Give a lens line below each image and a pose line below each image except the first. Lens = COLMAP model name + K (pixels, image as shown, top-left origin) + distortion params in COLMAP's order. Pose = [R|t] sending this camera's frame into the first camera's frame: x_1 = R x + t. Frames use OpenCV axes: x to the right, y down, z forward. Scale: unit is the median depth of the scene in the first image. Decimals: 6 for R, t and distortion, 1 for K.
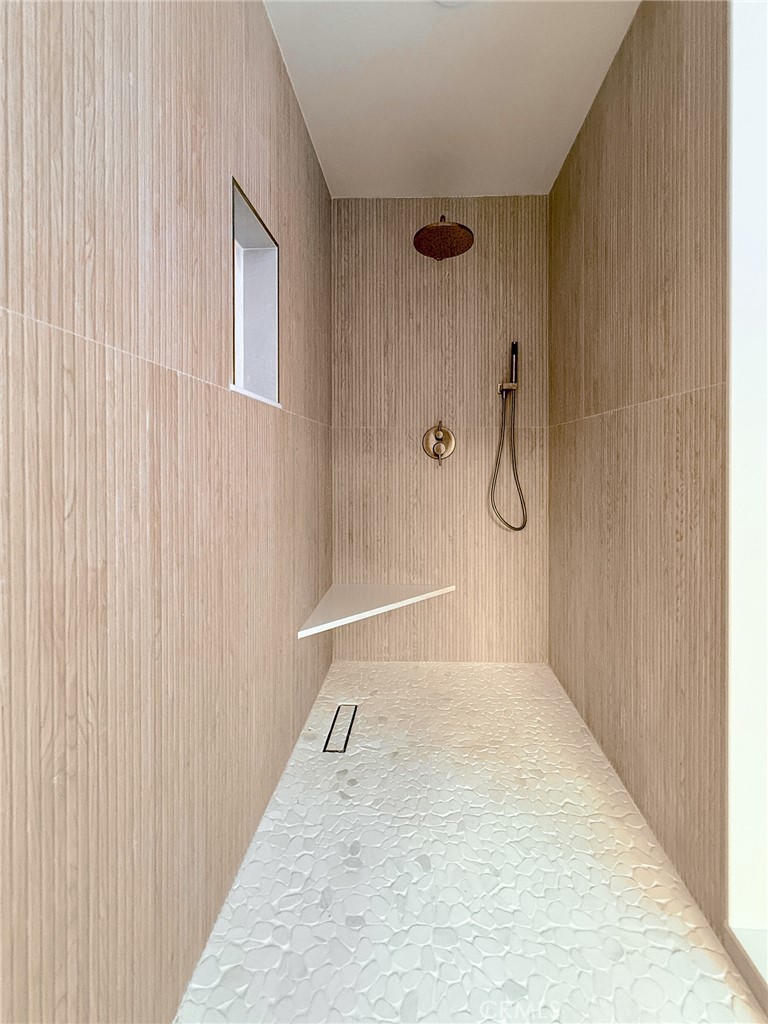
lens RADIAL K [[424.0, 0, 384.1], [0, 424.0, 465.2], [0, 0, 1]] dist [0.000896, -0.000094]
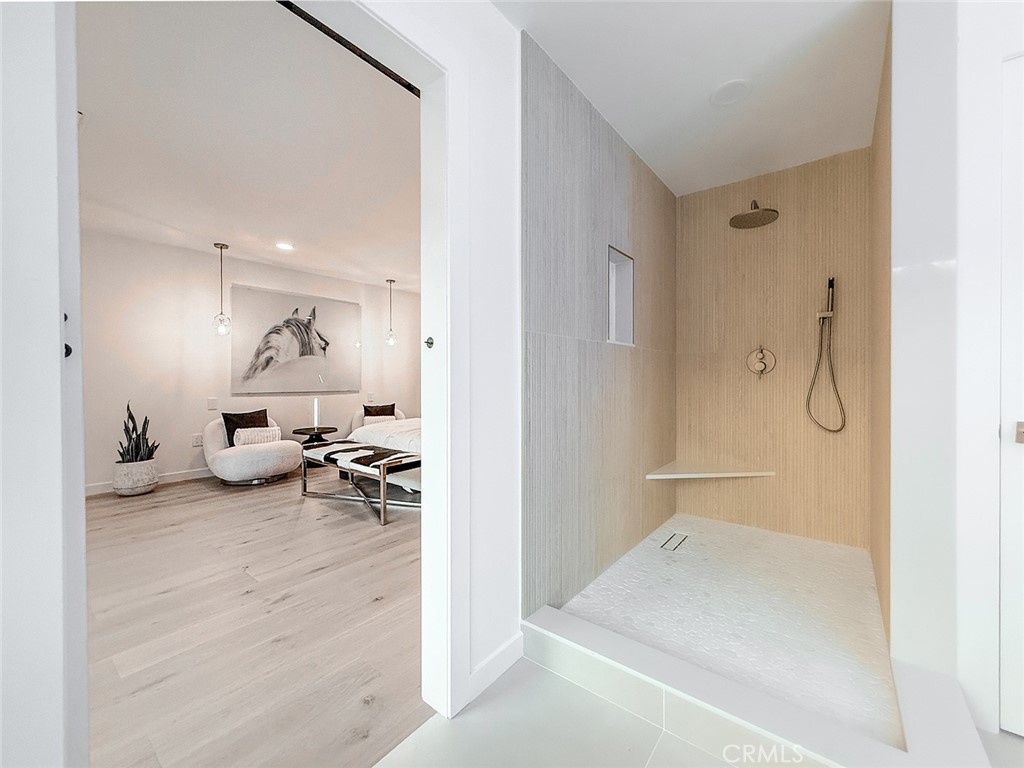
lens RADIAL K [[415.1, 0, 512.0], [0, 415.1, 384.0], [0, 0, 1]] dist [-0.056047, -0.000005]
pose [[0.826241, 0.004005, -0.563303, 0.241854], [-0.003493, 0.999992, 0.001985, 0.019482], [0.563306, 0.000328, 0.826248, -0.580107]]
